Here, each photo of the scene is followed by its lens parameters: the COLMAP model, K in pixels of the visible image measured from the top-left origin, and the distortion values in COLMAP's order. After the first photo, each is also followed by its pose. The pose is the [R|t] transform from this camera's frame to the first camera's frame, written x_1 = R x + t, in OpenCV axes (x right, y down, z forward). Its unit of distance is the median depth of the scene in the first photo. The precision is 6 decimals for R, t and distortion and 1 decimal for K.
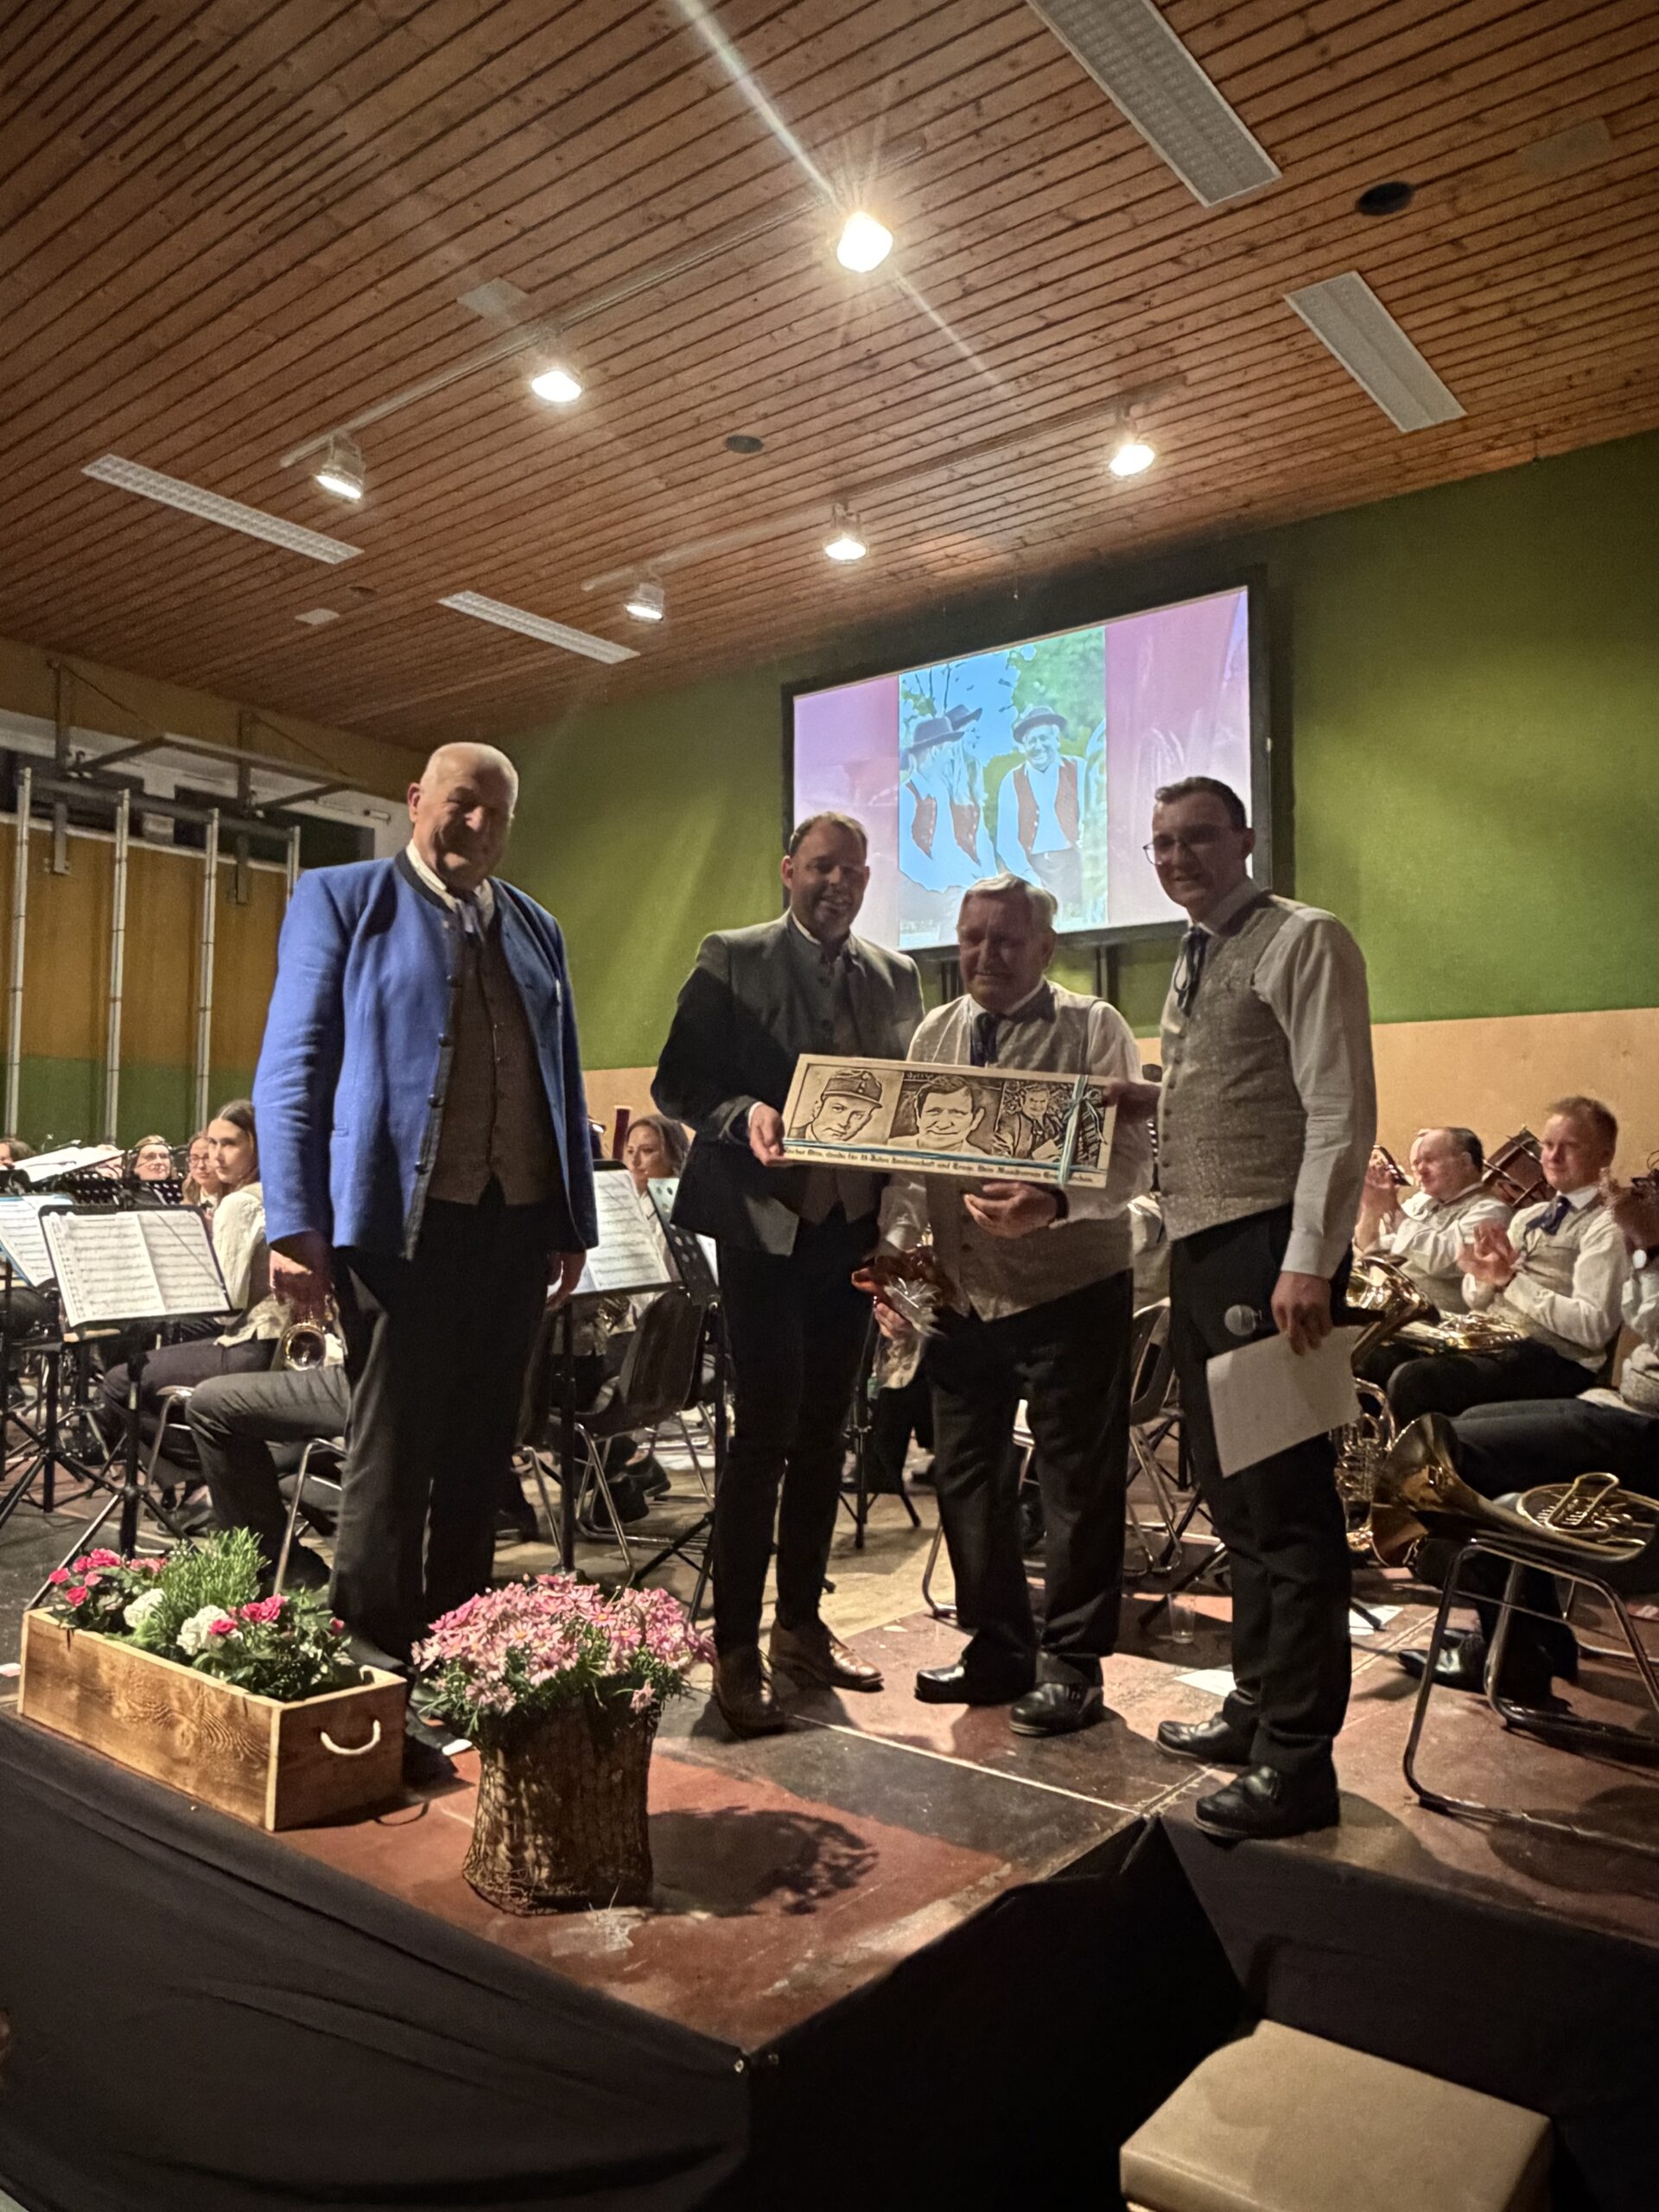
lens RADIAL K [[1543.3, 0, 829.5], [0, 1543.3, 1106.0], [0, 0, 1]] dist [0.007532, 0.000356]
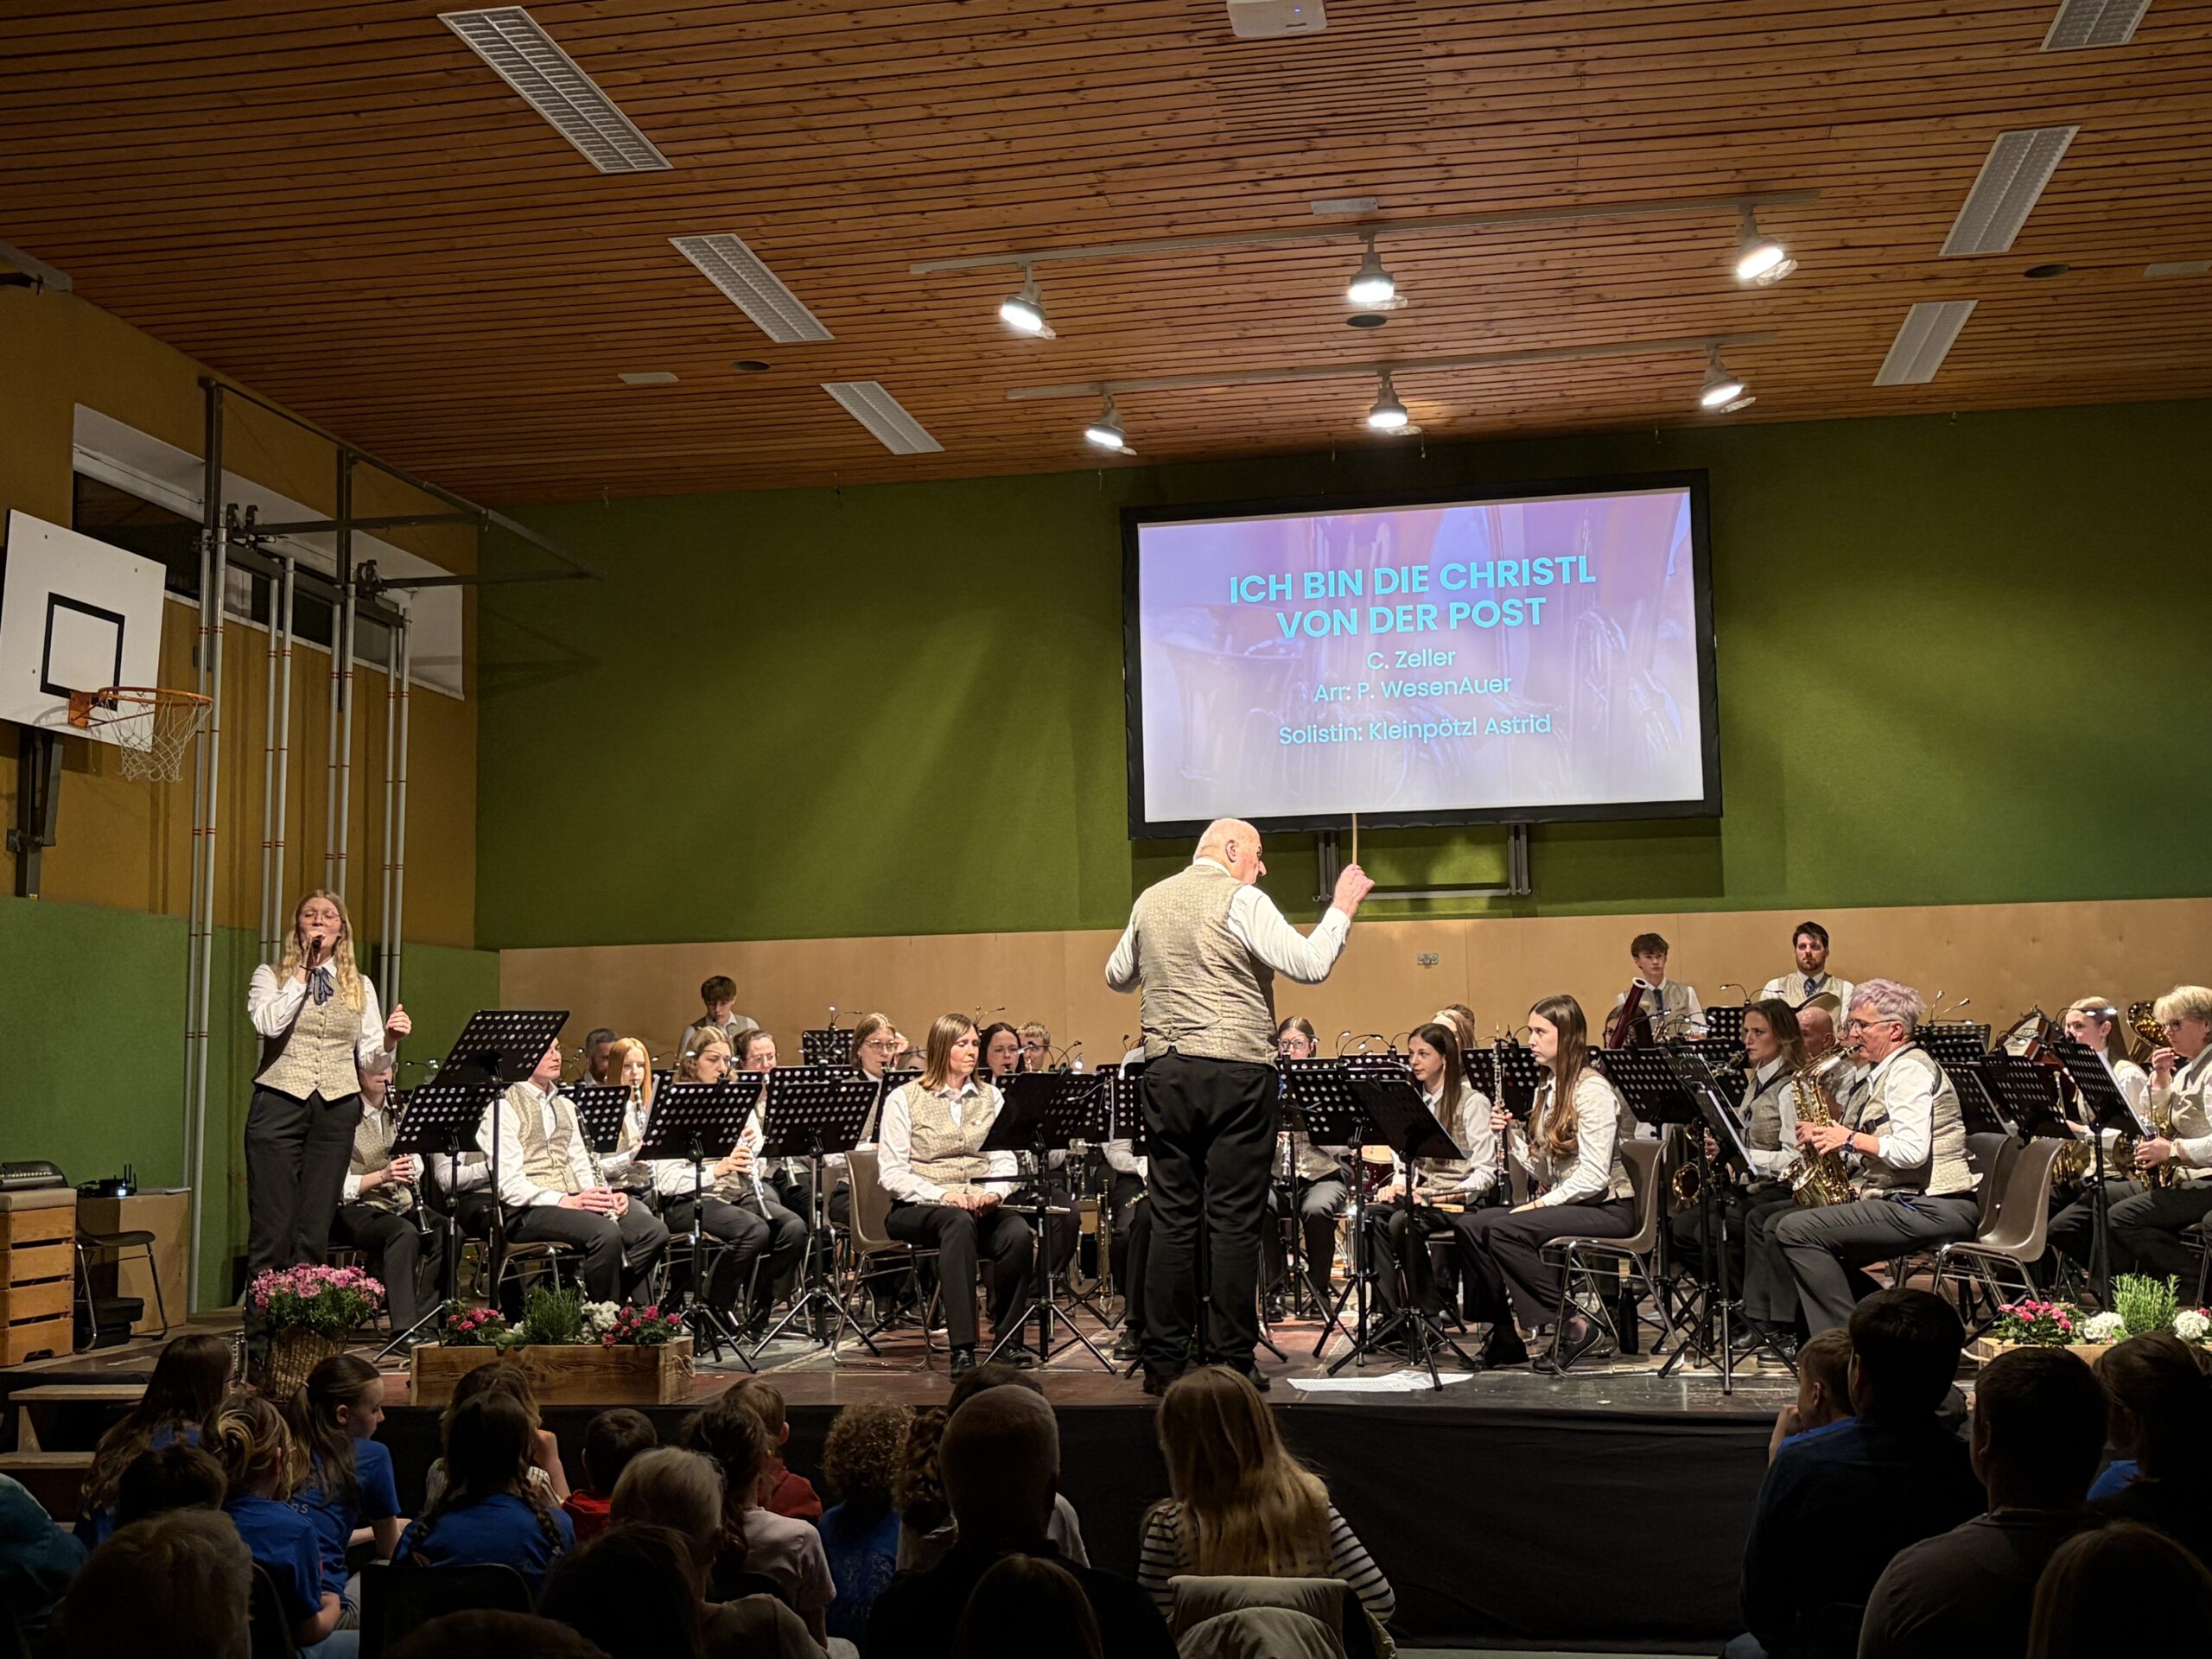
lens RADIAL K [[2451.7, 0, 1099.3], [0, 2451.7, 825.4], [0, 0, 1]] dist [0.178515, -0.599614]
pose [[0.879412, 0.028409, 0.475214, -0.840272], [0.003393, 0.997819, -0.065929, -0.000173], [-0.476050, 0.059591, 0.877397, -0.256536]]
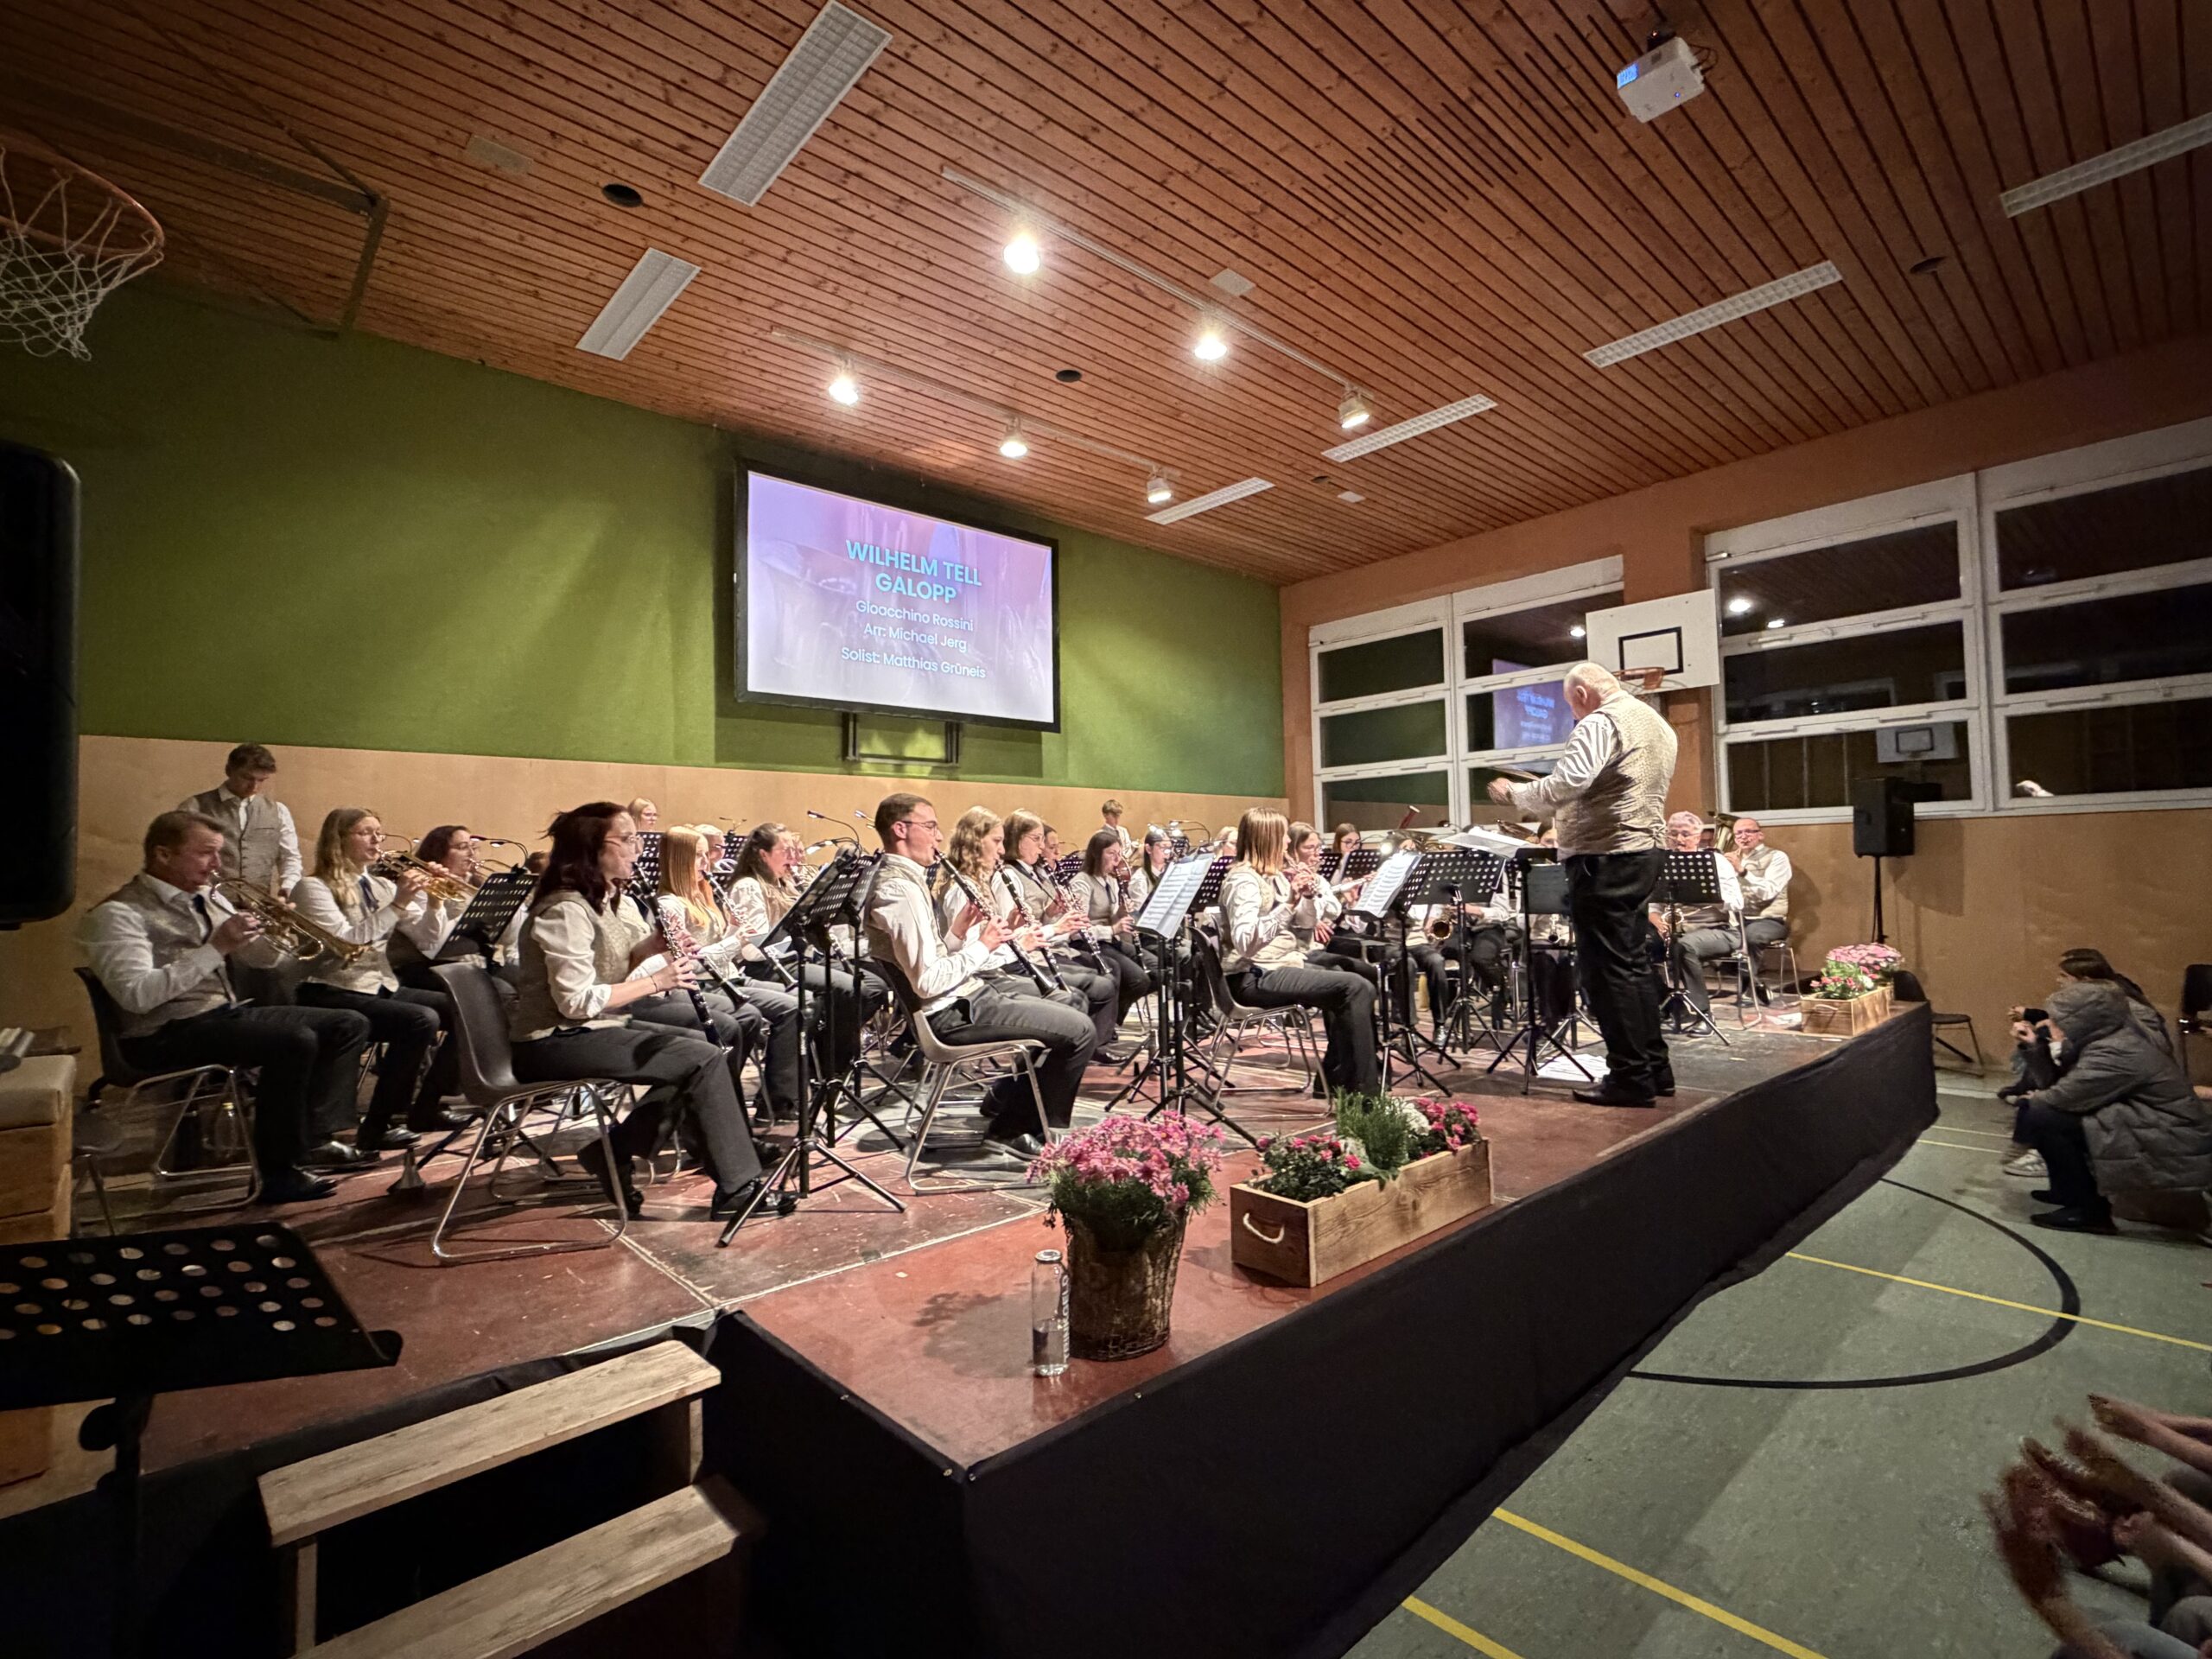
lens RADIAL K [[1039.9, 0, 1106.0], [0, 1039.9, 829.5], [0, 0, 1]] dist [-0.000438, 0.000108]
pose [[0.158239, 0.034248, 0.986807, -0.913515], [-0.019486, 0.999312, -0.031557, 0.039831], [-0.987209, -0.014236, 0.158798, 0.704600]]
